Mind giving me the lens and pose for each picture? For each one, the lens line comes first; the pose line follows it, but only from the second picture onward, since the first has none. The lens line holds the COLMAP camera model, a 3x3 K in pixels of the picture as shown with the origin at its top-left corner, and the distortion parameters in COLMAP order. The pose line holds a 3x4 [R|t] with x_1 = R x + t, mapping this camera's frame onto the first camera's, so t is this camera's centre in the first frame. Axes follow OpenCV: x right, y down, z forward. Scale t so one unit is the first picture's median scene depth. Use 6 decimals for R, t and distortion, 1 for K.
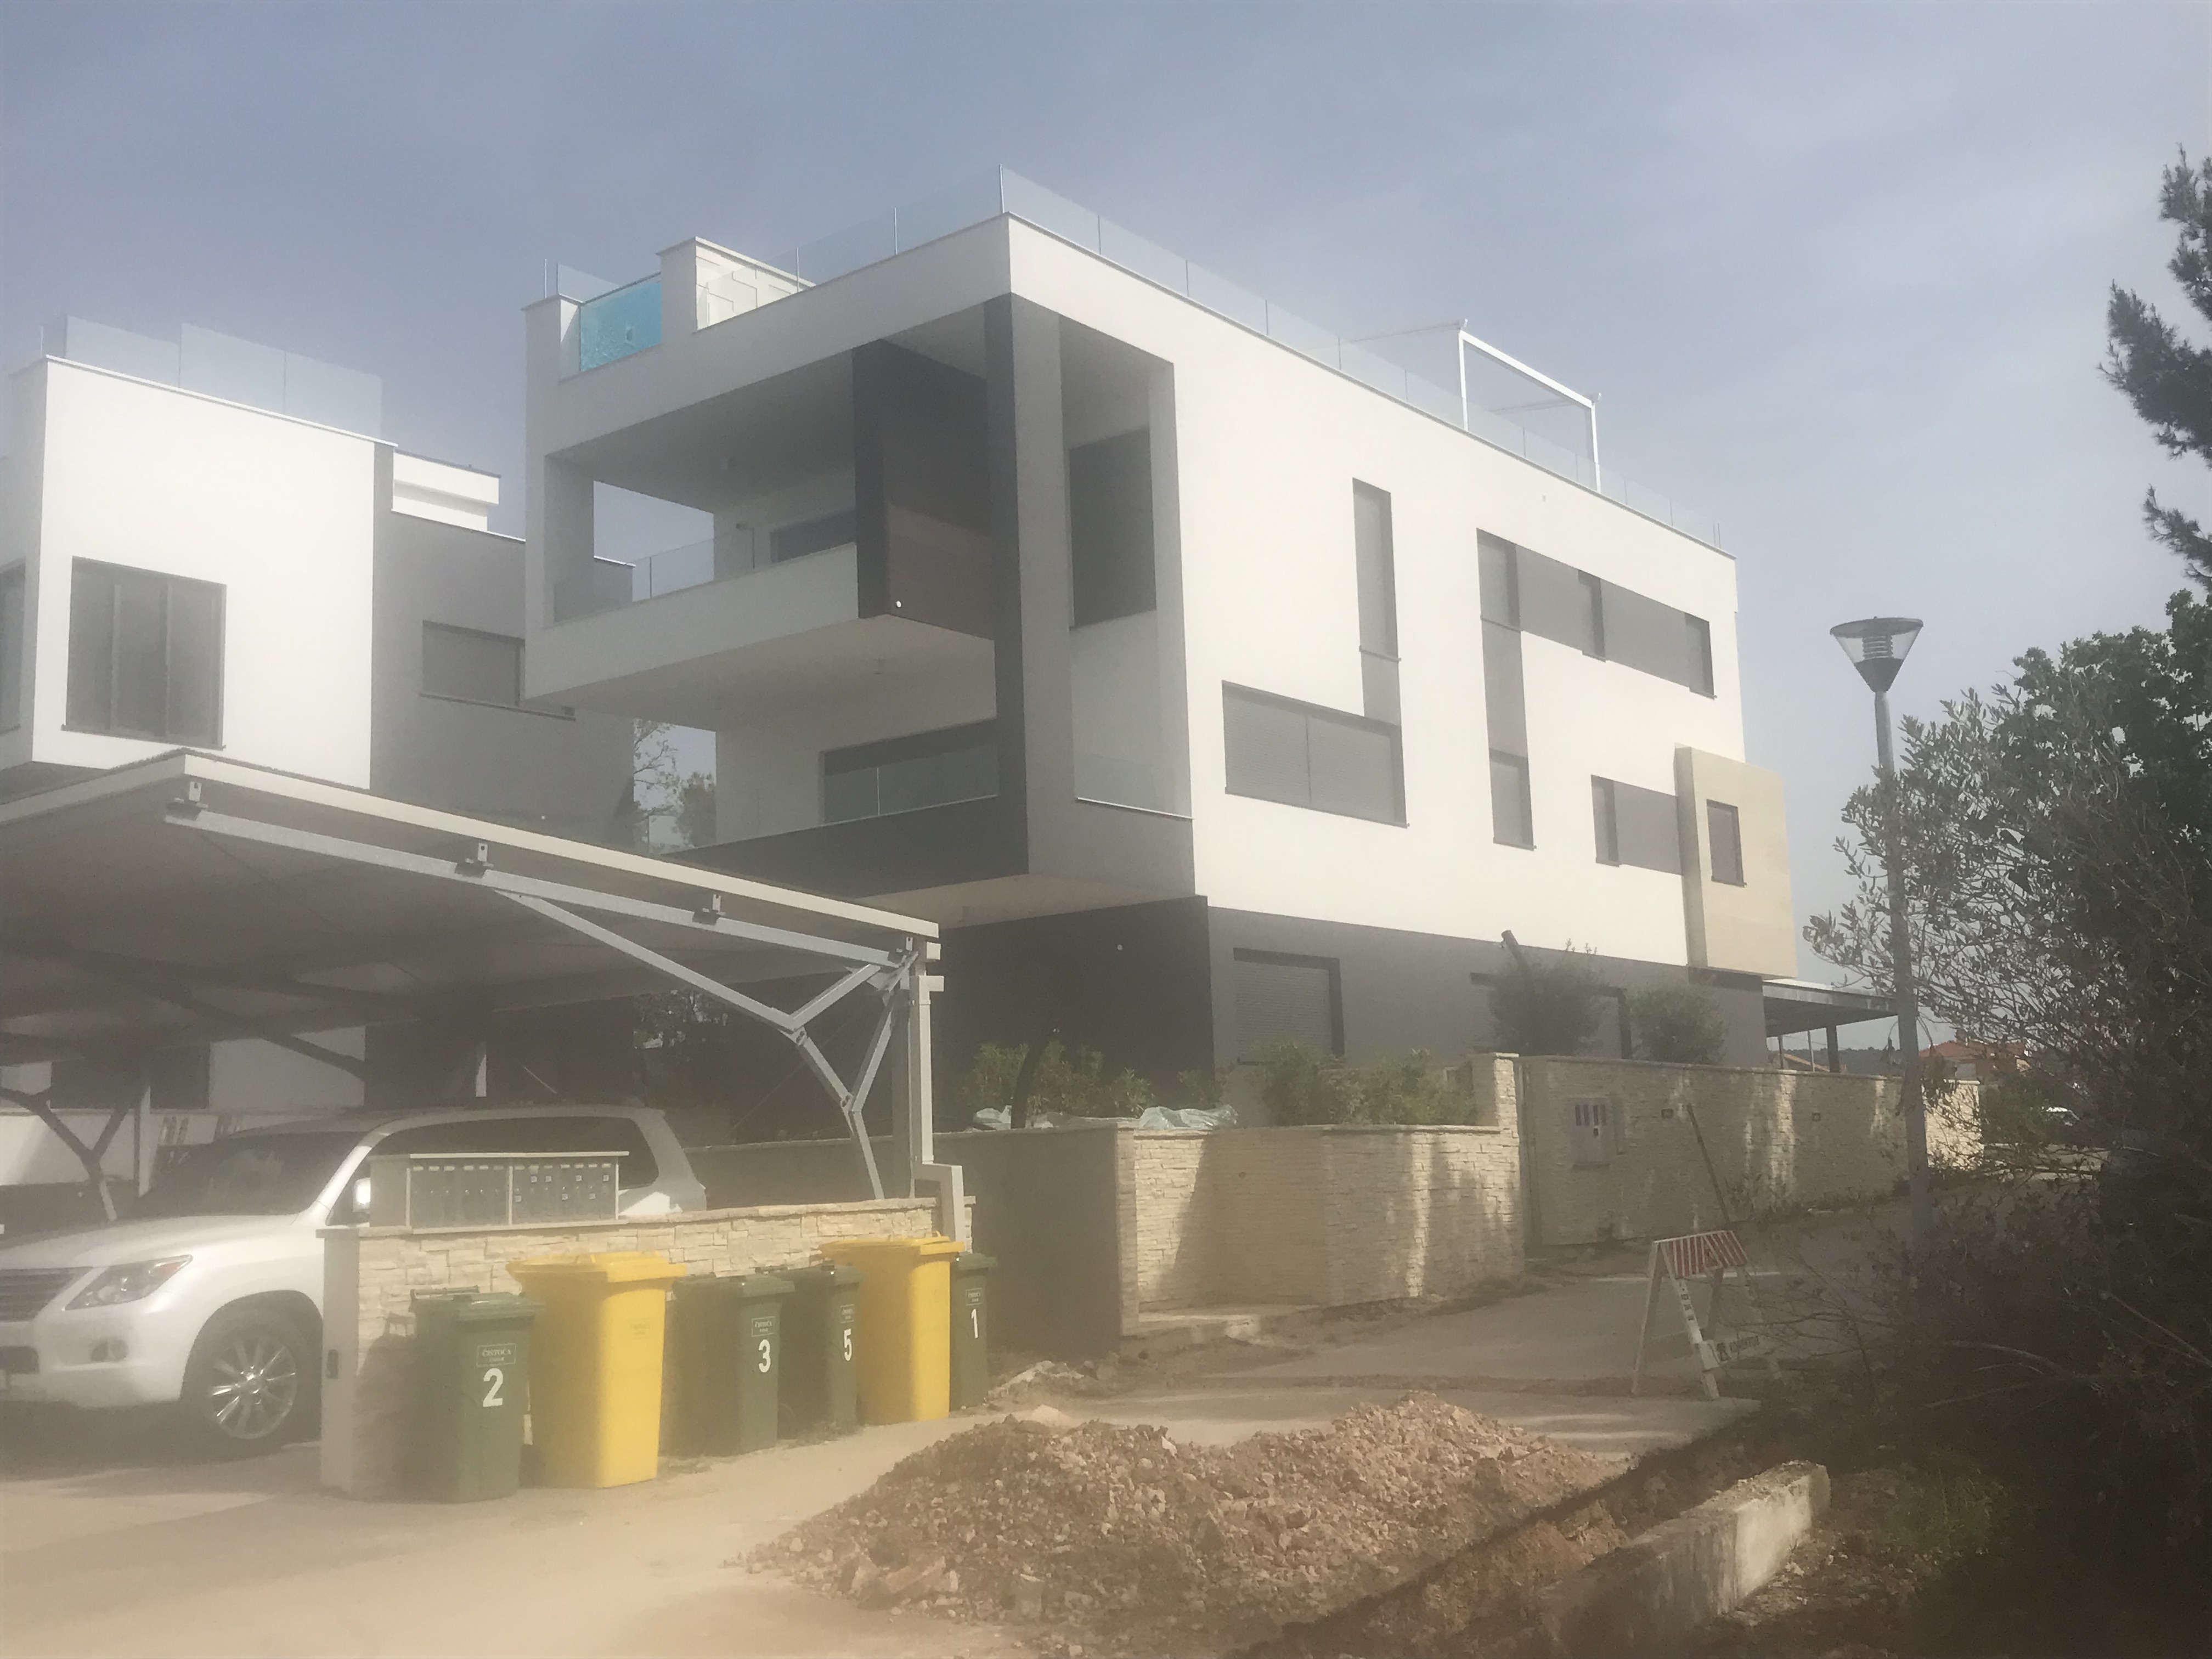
lens RADIAL K [[2203.5, 0, 1108.1], [0, 2203.5, 874.8], [0, 0, 1]] dist [0.010467, -0.019930]
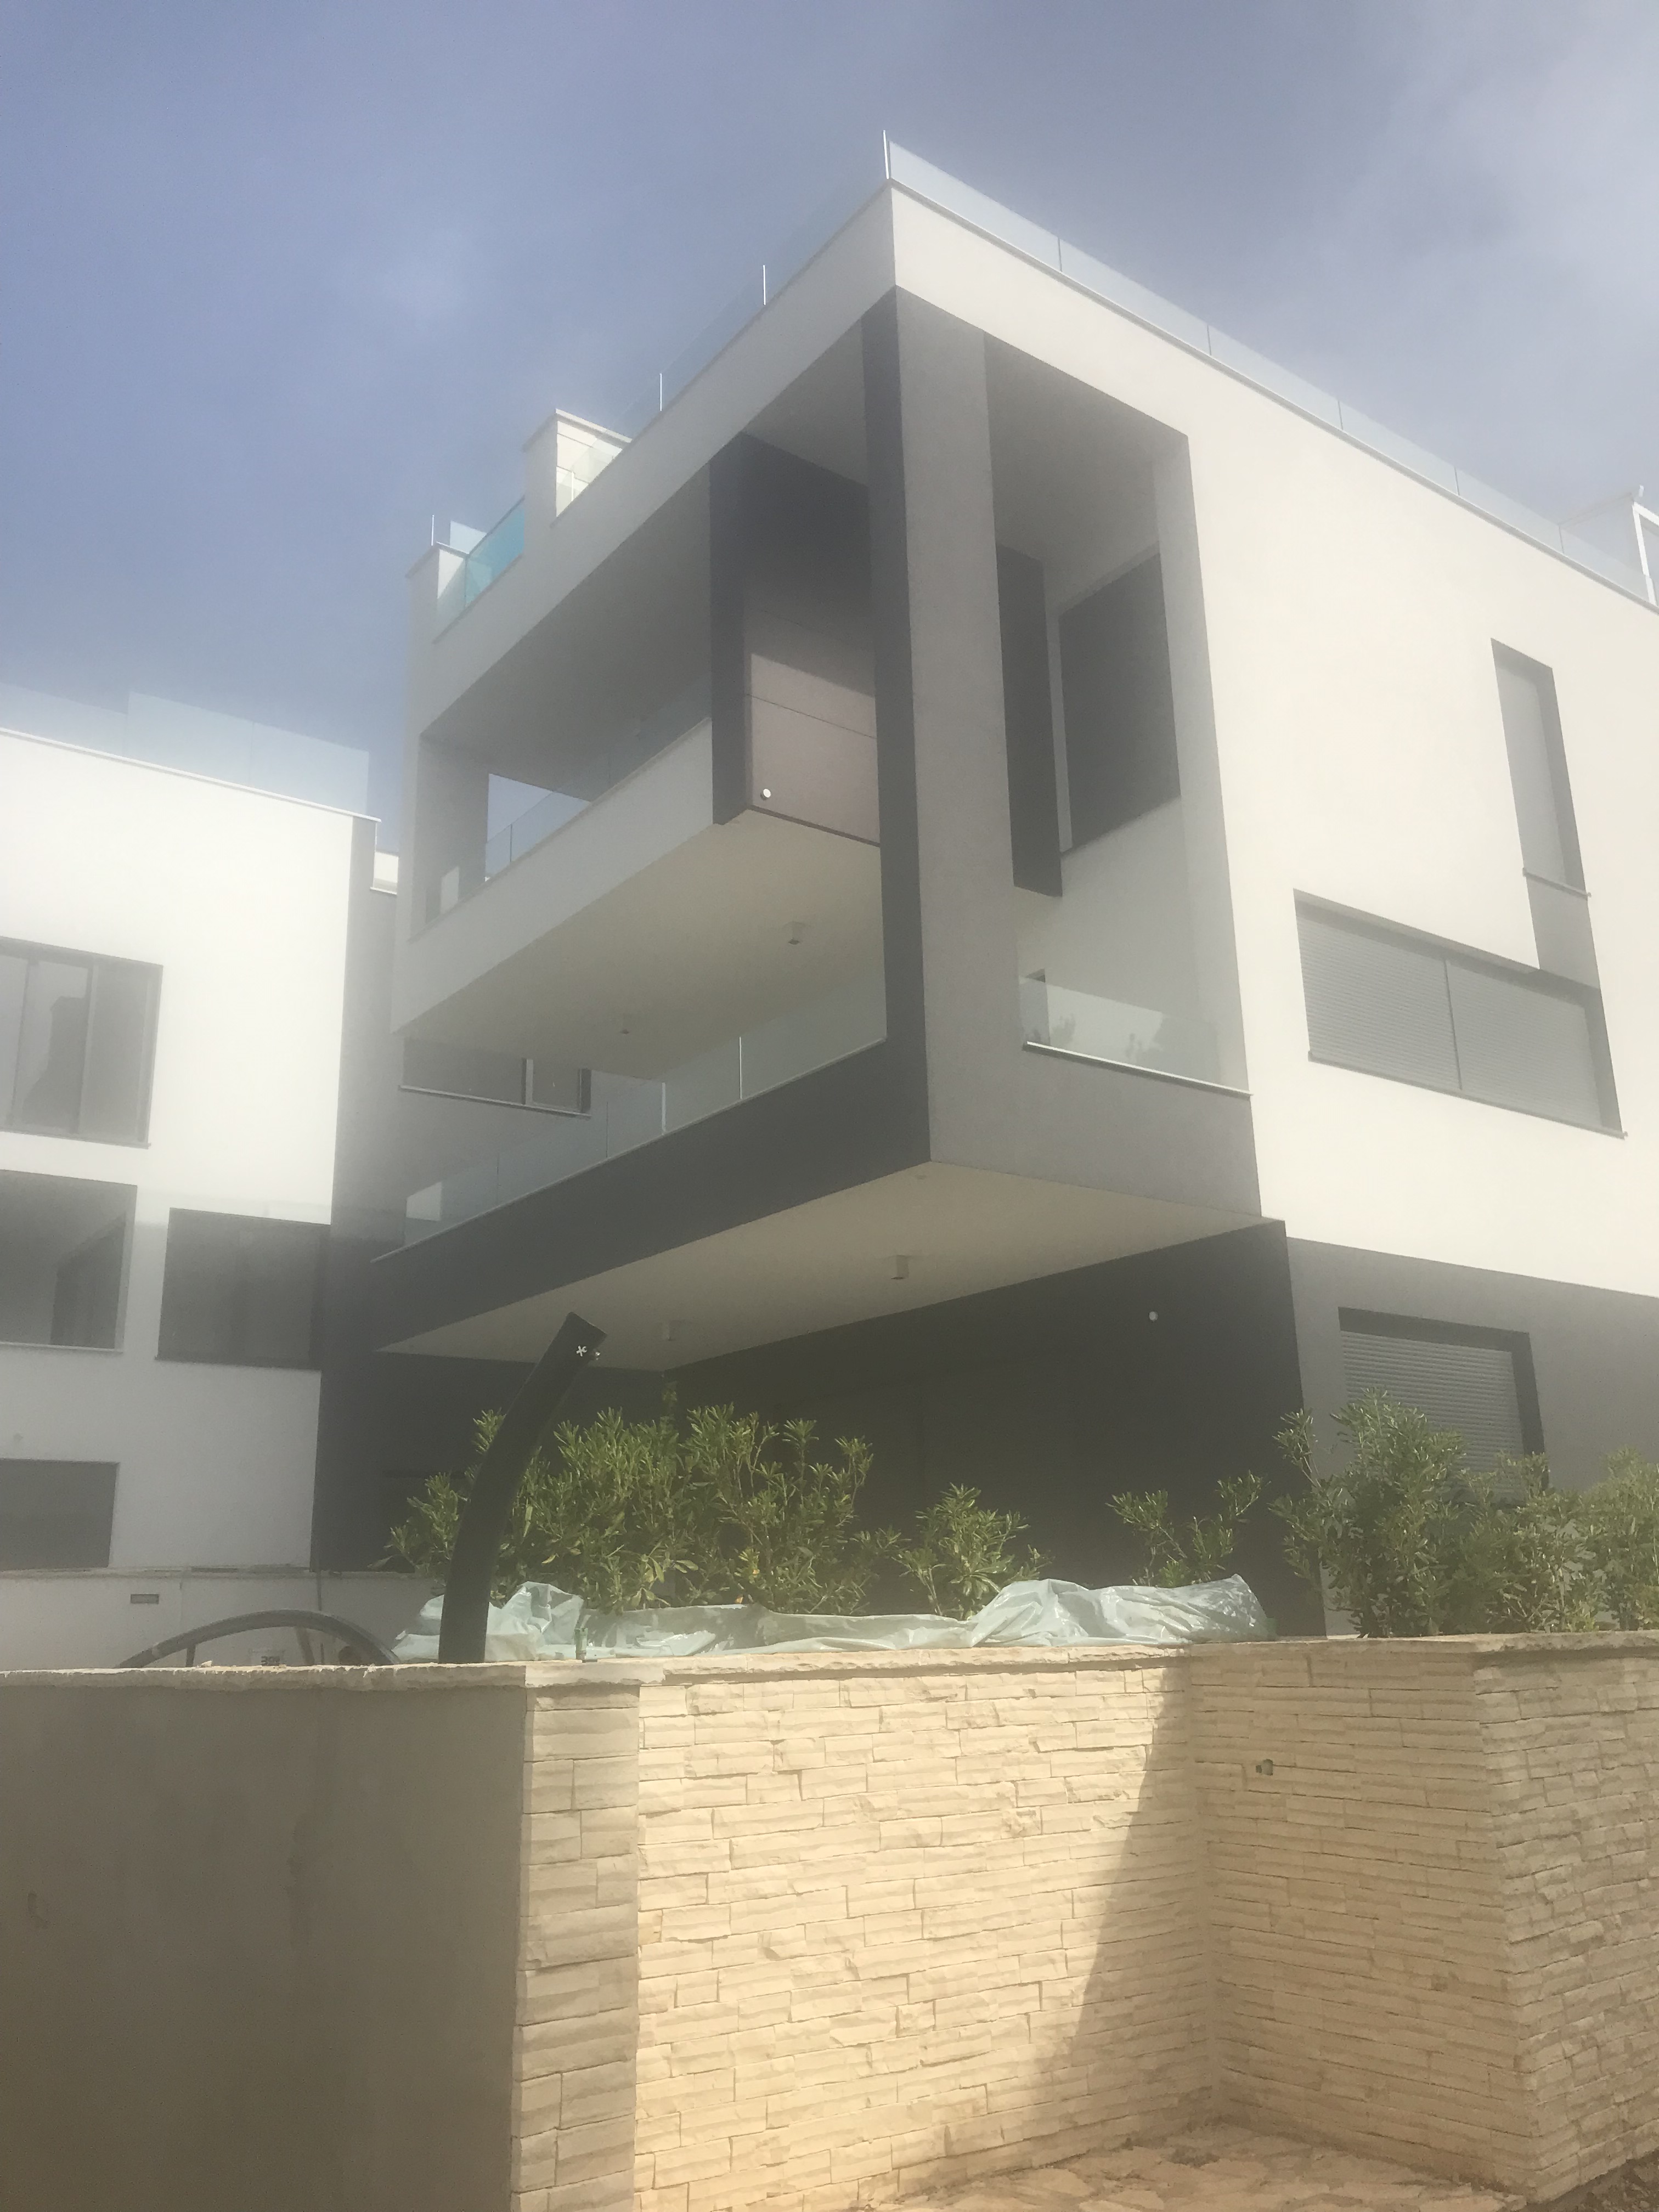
lens RADIAL K [[1781.7, 0, 825.4], [0, 1781.7, 1110.2], [0, 0, 1]] dist [-0.011686, -0.001557]
pose [[0.961720, -0.063601, -0.266552, 0.055606], [0.024080, 0.988545, -0.148992, 0.049355], [0.272975, 0.136869, 0.952235, 0.488521]]
